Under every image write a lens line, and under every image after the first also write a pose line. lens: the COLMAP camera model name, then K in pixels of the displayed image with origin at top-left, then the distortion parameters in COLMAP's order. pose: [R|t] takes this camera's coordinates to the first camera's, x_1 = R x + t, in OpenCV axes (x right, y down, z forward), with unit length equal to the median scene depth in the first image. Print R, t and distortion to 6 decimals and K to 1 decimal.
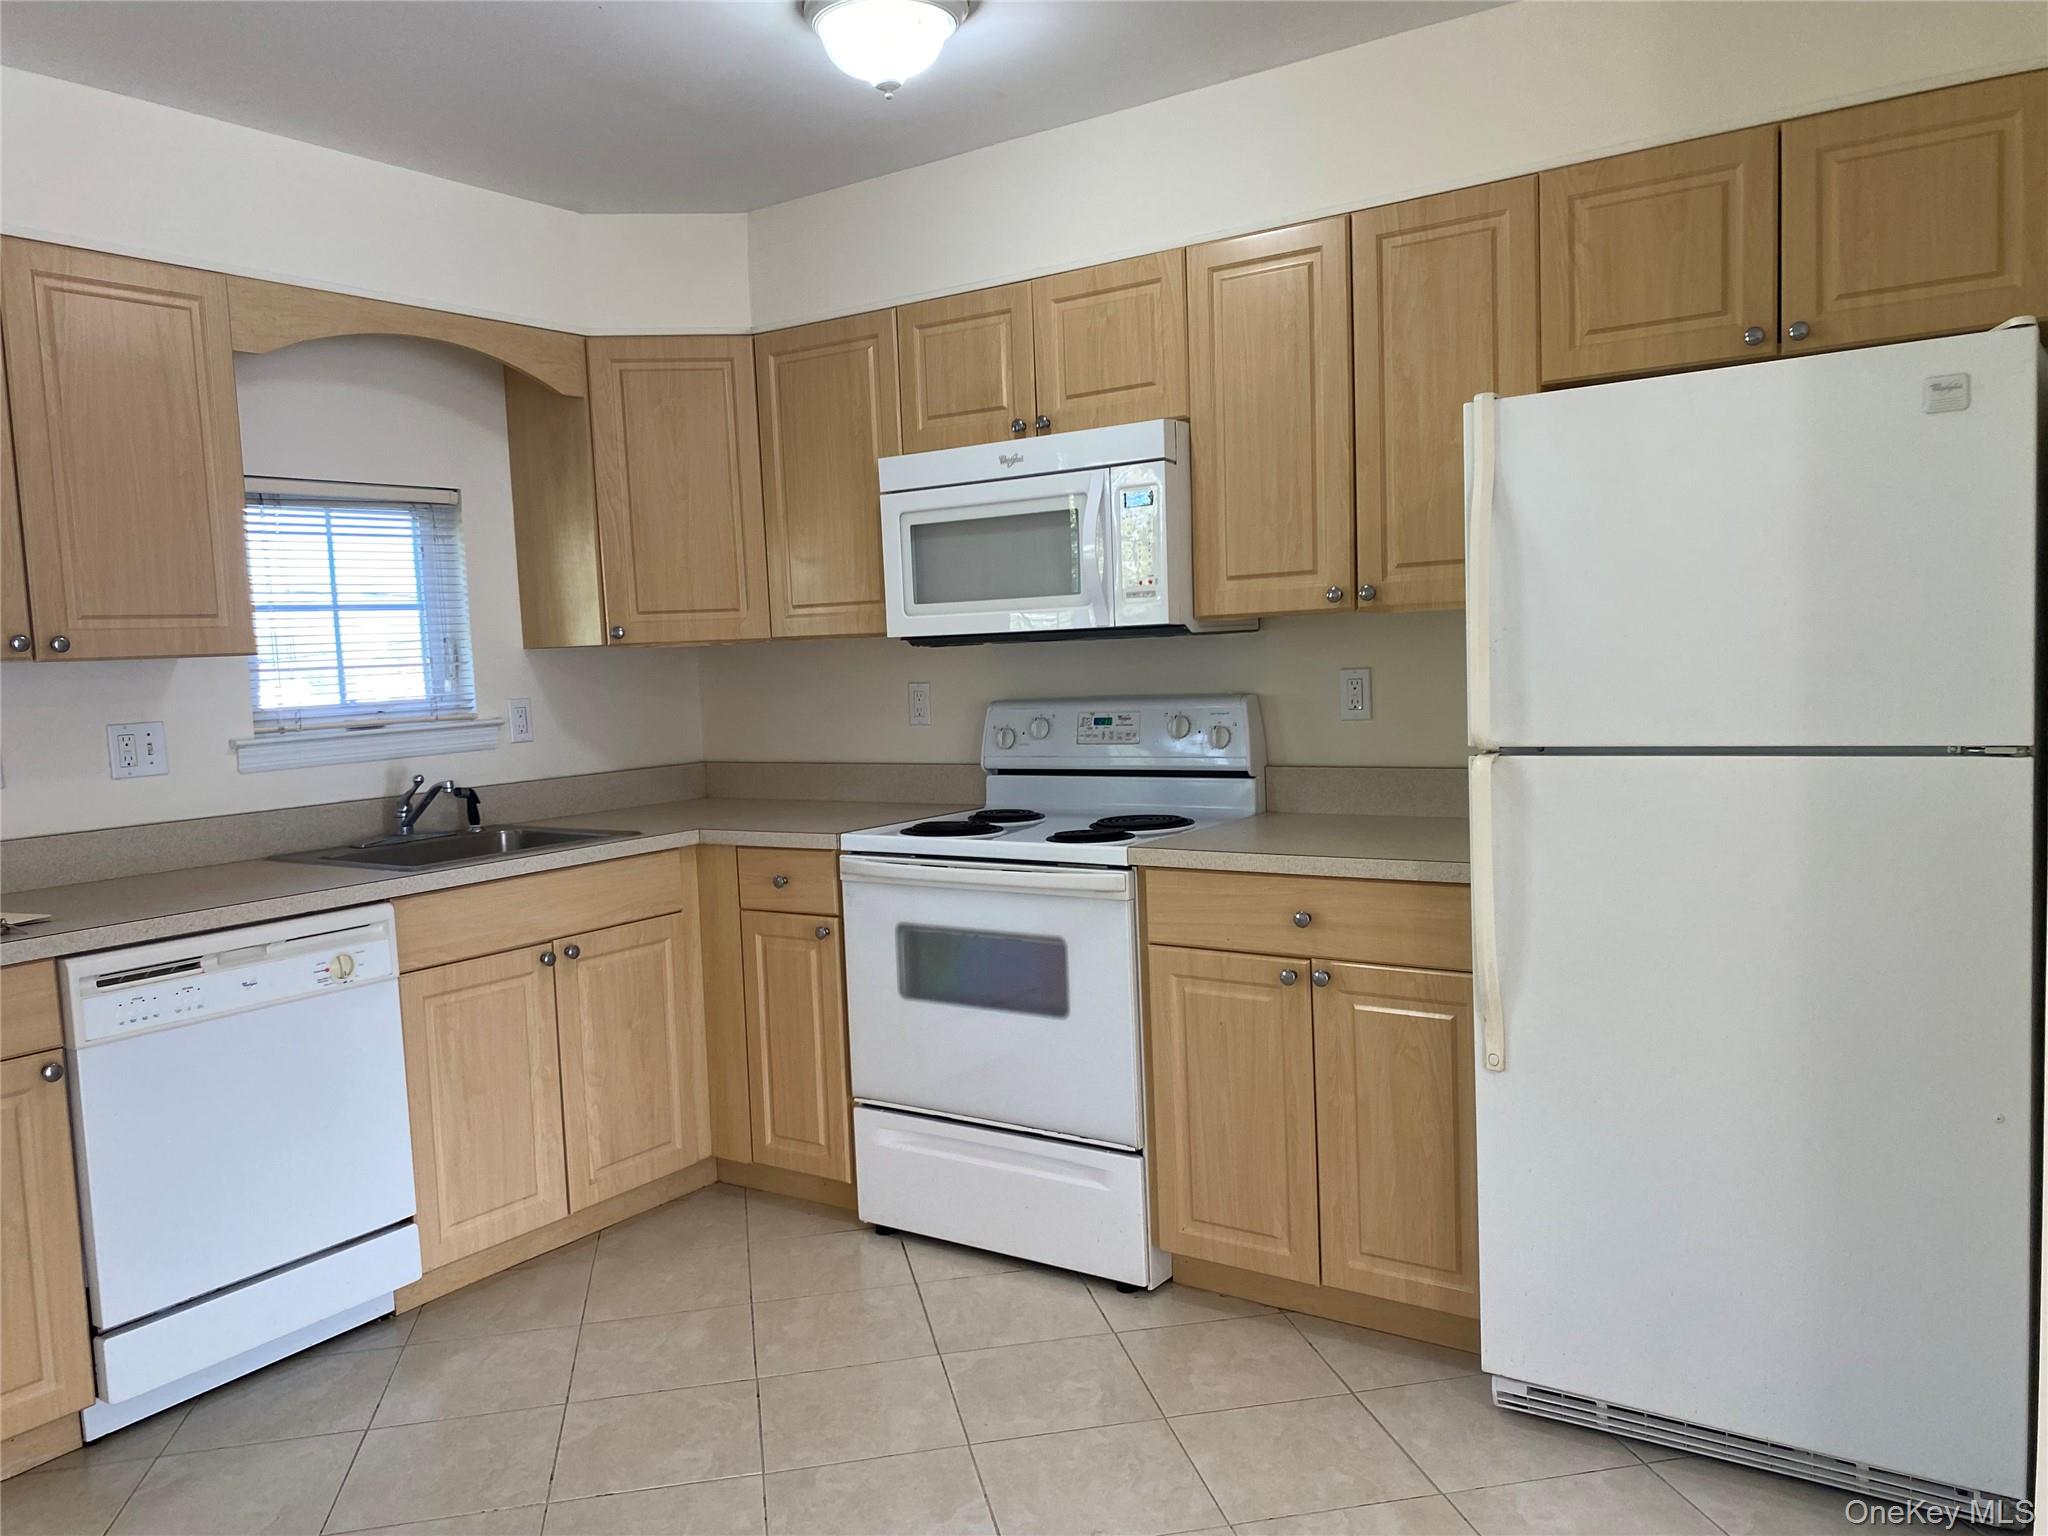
lens RADIAL K [[1582.7, 0, 1016.4], [0, 1582.7, 783.3], [0, 0, 1]] dist [0.089842, -0.118768]
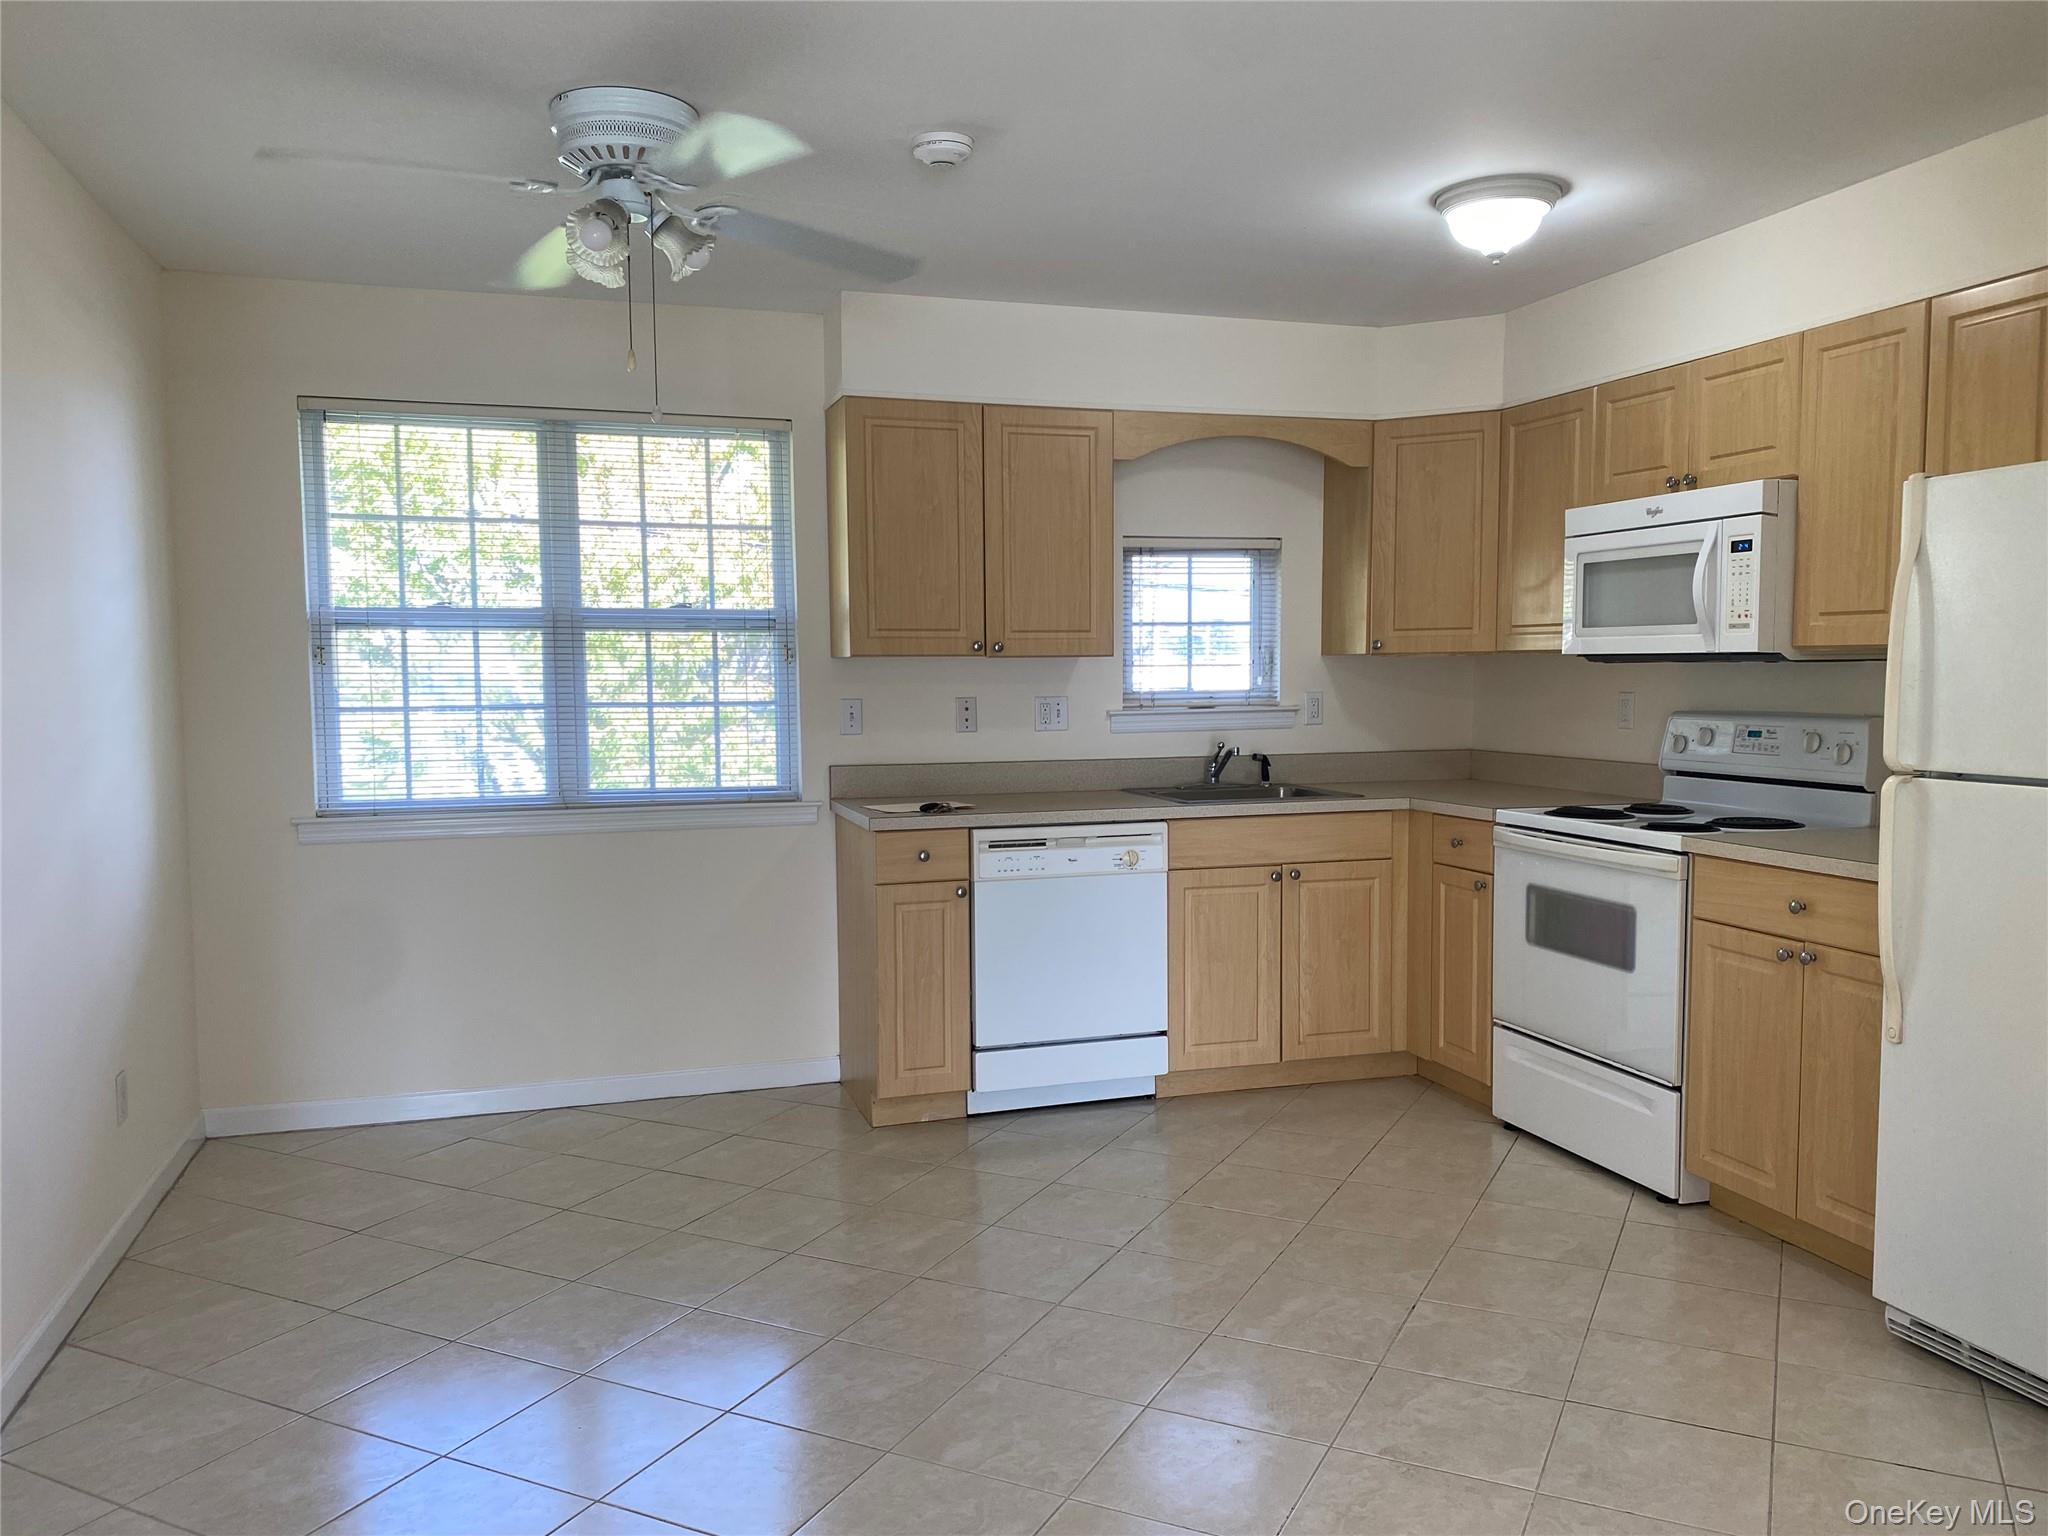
lens RADIAL K [[1582.7, 0, 1016.4], [0, 1582.7, 783.3], [0, 0, 1]] dist [0.089842, -0.118768]
pose [[0.792410, 0.081942, -0.604460, 0.359666], [-0.079091, 0.996373, 0.031387, 0.001797], [0.604840, 0.022936, 0.796017, -0.253266]]
